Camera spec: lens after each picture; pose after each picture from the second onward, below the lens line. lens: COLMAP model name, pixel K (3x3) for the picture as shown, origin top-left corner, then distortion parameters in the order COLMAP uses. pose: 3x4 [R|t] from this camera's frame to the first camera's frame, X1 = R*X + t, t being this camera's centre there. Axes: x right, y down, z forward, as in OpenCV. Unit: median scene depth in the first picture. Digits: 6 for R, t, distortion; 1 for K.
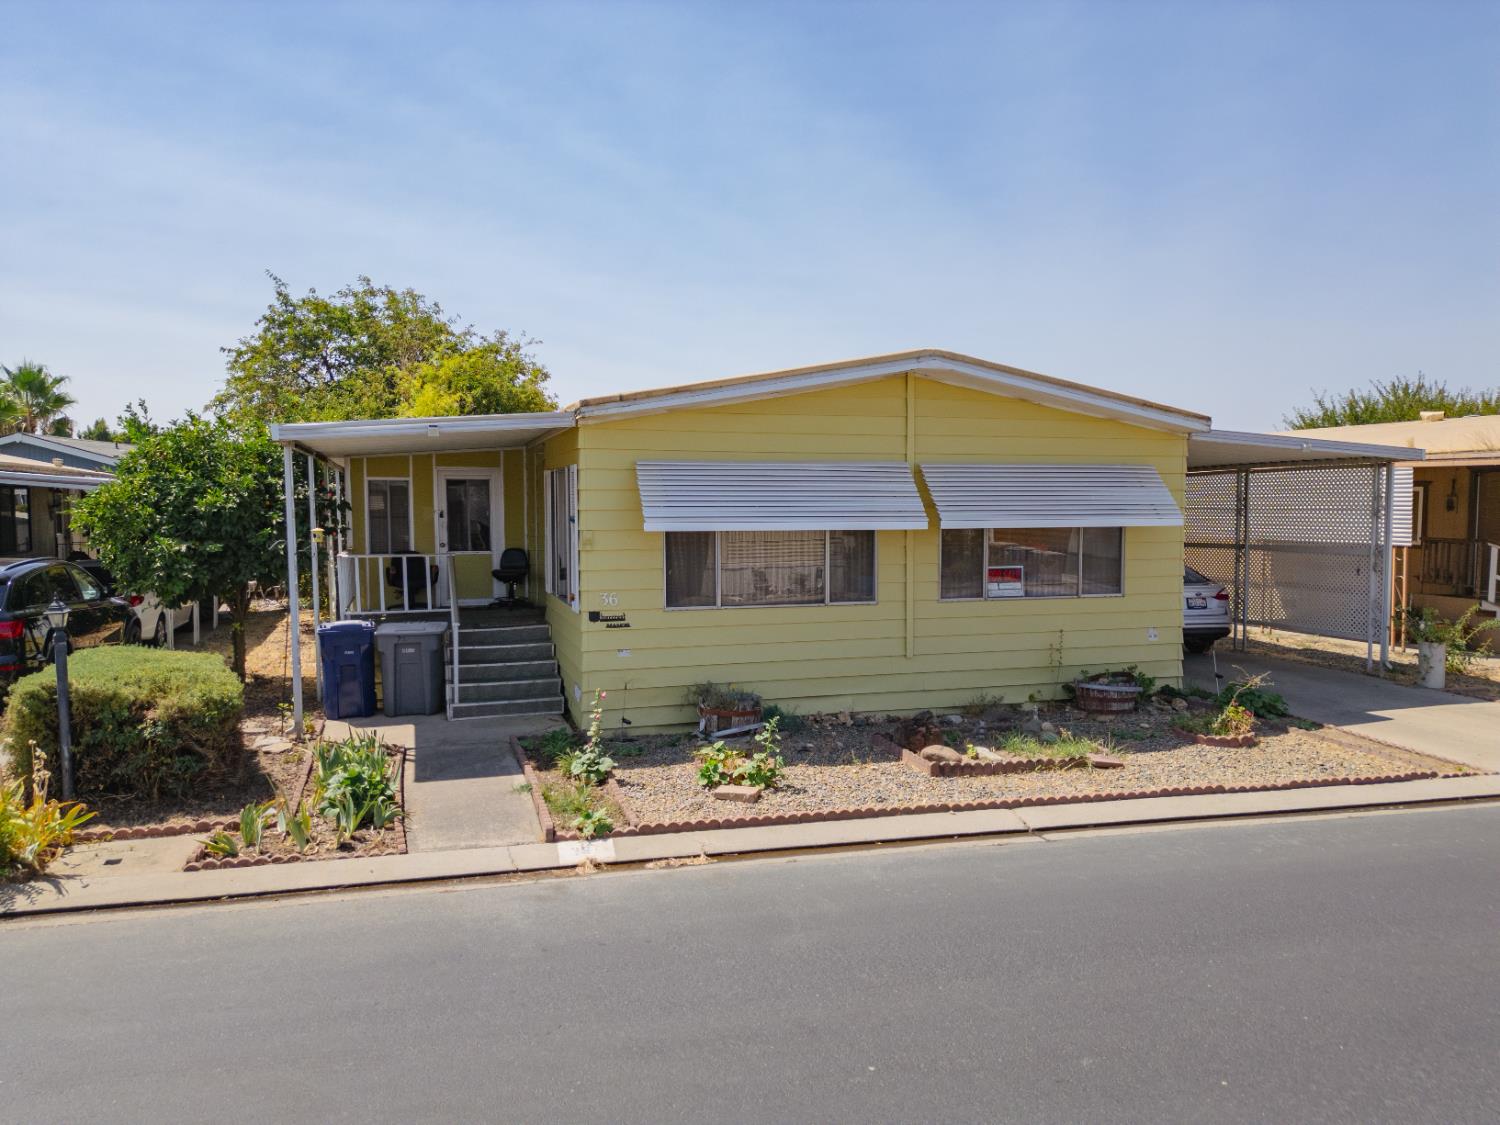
lens RADIAL K [[1057.0, 0, 755.0], [0, 1057.0, 570.5], [0, 0, 1]] dist [0.061223, -0.050901]
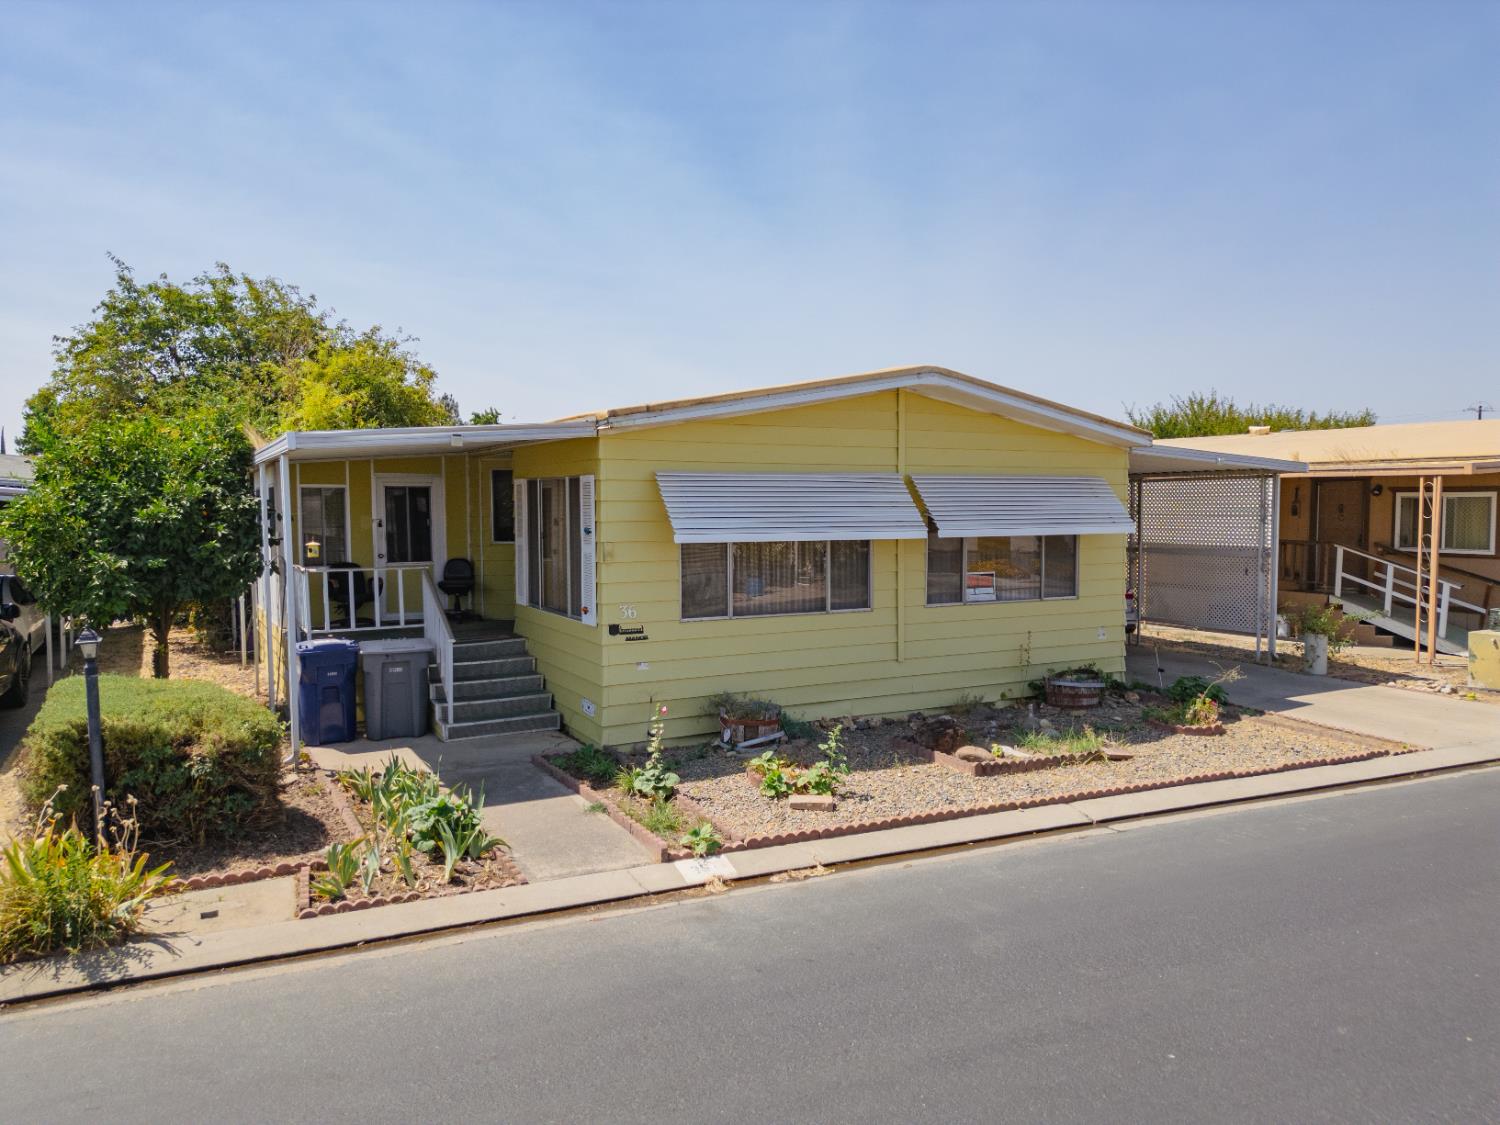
lens RADIAL K [[1057.0, 0, 755.2], [0, 1057.0, 566.3], [0, 0, 1]] dist [0.061223, -0.050901]
pose [[0.981729, -0.011876, 0.189911, -0.192573], [0.012673, 0.999915, -0.002985, -0.010031], [-0.189860, 0.005337, 0.981797, 0.009091]]
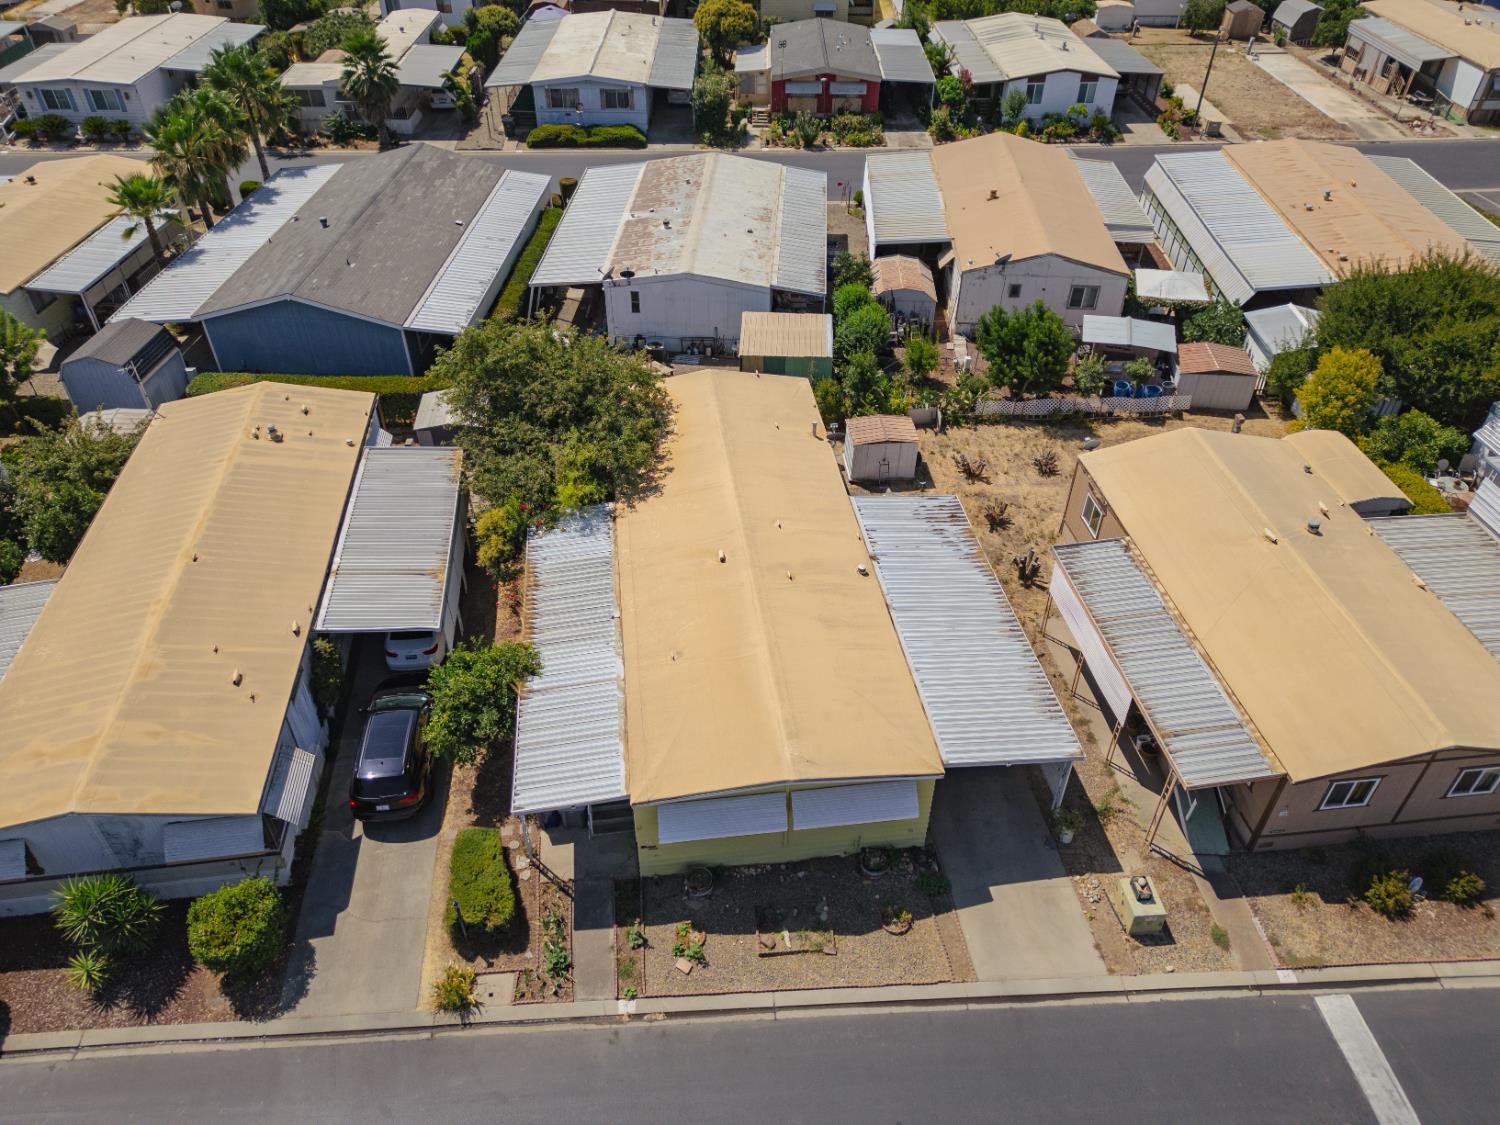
lens RADIAL K [[1057.0, 0, 756.0], [0, 1057.0, 564.0], [0, 0, 1]] dist [0.061223, -0.050901]
pose [[0.984234, 0.122700, -0.127388, 0.303526], [-0.027081, 0.816285, 0.577015, -1.736044], [0.174784, -0.564468, 0.806738, -0.500199]]
